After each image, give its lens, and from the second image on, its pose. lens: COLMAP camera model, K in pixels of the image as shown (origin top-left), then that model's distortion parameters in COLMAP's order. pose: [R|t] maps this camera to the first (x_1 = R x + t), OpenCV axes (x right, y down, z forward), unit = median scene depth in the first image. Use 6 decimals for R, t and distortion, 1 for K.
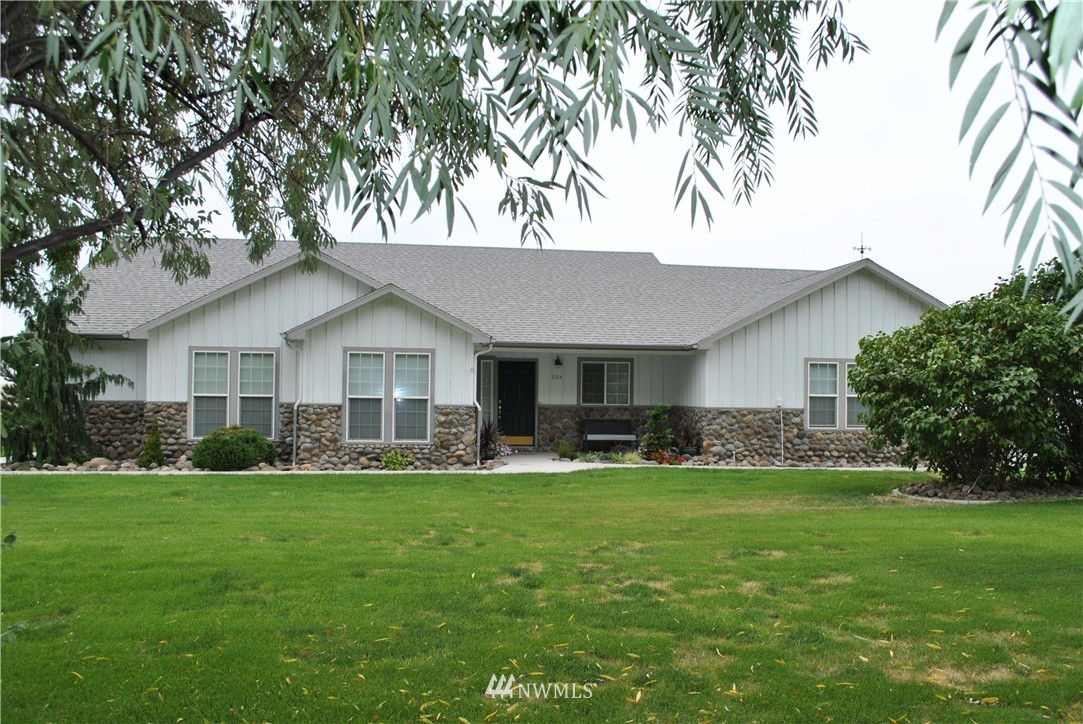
lens RADIAL K [[857.4, 0, 541.6], [0, 857.4, 366.4], [0, 0, 1]] dist [-0.073451, 0.005655]
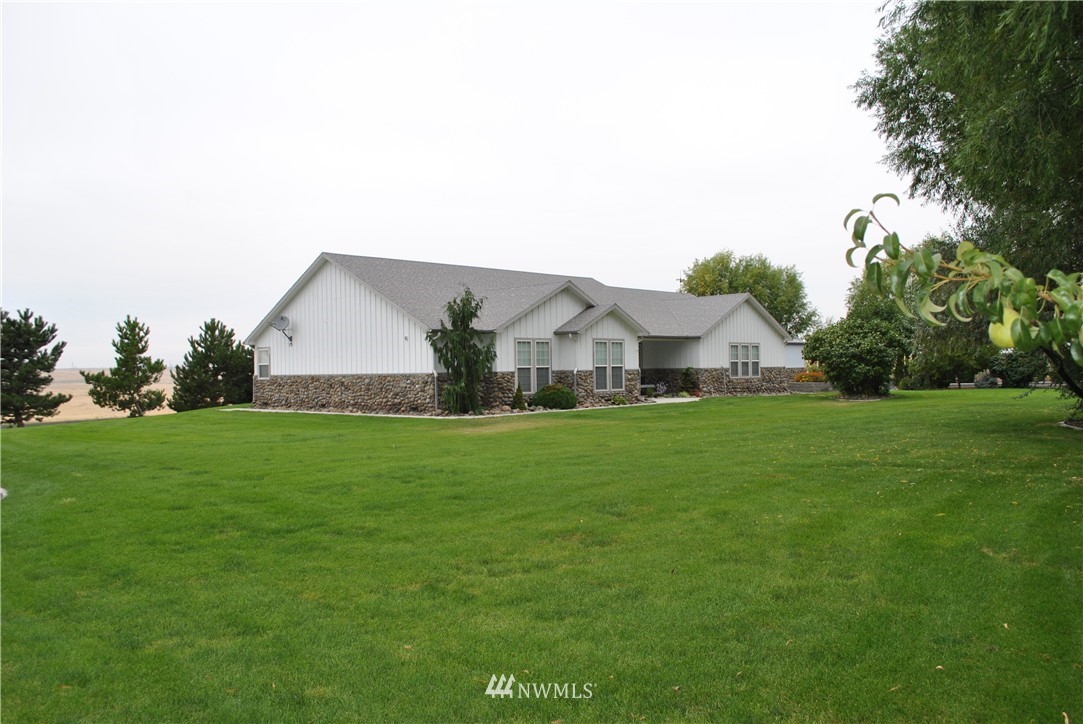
lens RADIAL K [[857.4, 0, 540.1], [0, 857.4, 362.2], [0, 0, 1]] dist [-0.073451, 0.005655]
pose [[0.804416, -0.019112, 0.593759, -1.363615], [0.002540, 0.999584, 0.028734, -0.023806], [-0.594062, -0.021606, 0.804129, -0.369164]]
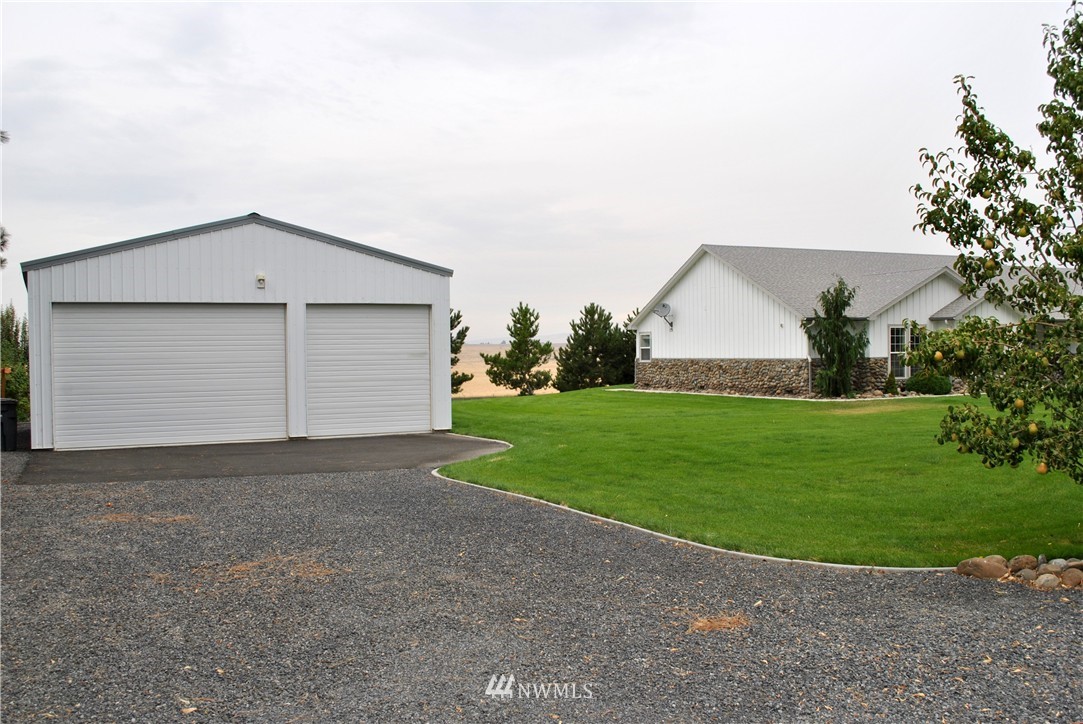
lens RADIAL K [[1040.8, 0, 543.0], [0, 1040.8, 362.3], [0, 0, 1]] dist [-0.058524, 0.000000]
pose [[0.965489, -0.025357, 0.259205, -1.616163], [0.012598, 0.998631, 0.050766, -0.061461], [-0.260138, -0.045749, 0.964487, -0.815628]]
